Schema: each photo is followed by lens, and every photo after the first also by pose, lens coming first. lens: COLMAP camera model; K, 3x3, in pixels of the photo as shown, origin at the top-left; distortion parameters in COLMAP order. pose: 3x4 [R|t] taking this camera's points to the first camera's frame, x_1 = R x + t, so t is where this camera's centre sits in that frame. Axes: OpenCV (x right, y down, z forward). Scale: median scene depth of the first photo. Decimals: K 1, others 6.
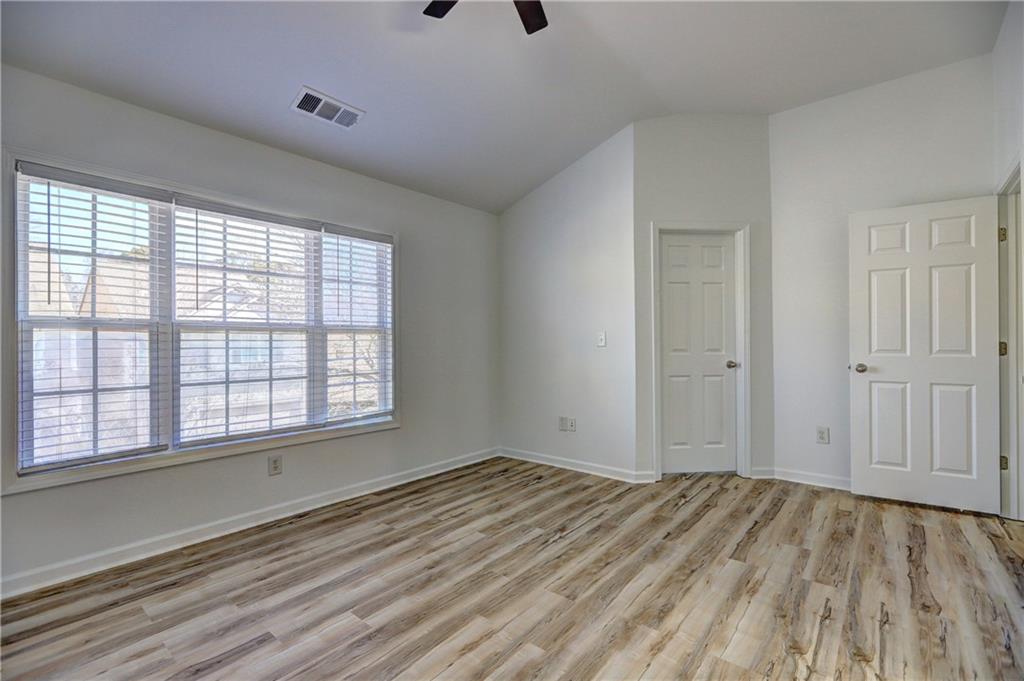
lens RADIAL K [[458.2, 0, 505.3], [0, 458.2, 341.4], [0, 0, 1]] dist [-0.002007, 0.000896]
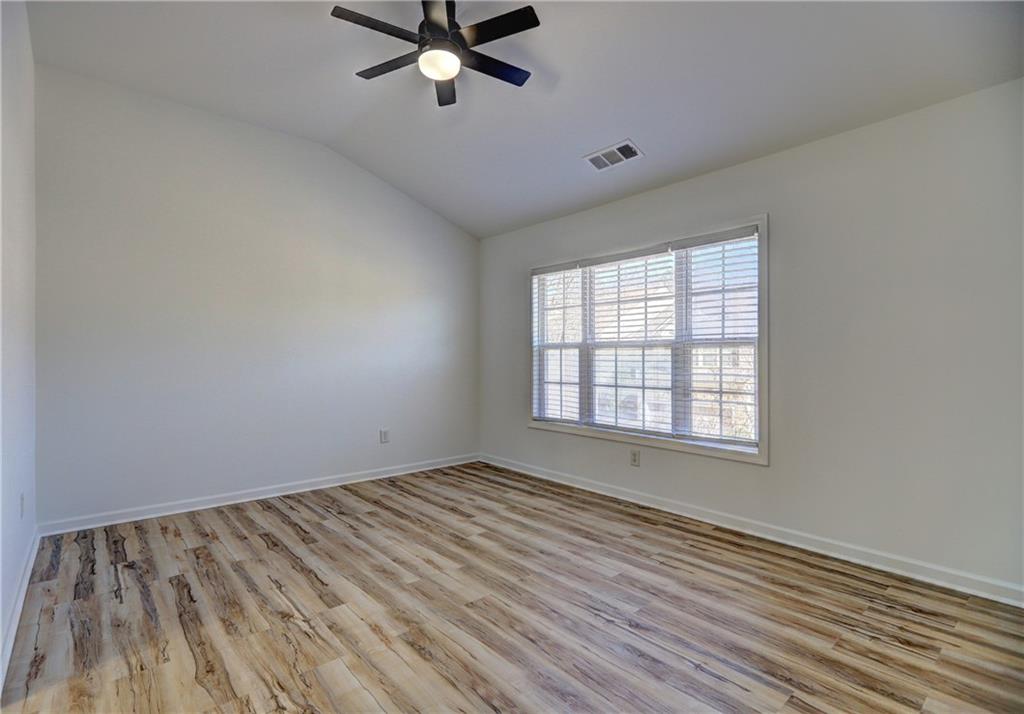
lens RADIAL K [[513.8, 0, 511.8], [0, 513.8, 366.9], [0, 0, 1]] dist [-0.003108, 0.000016]
pose [[-0.173270, 0.024901, -0.984560, 0.897226], [0.003131, 0.999689, 0.024733, -0.005773], [0.984869, 0.001202, -0.173294, 0.921946]]
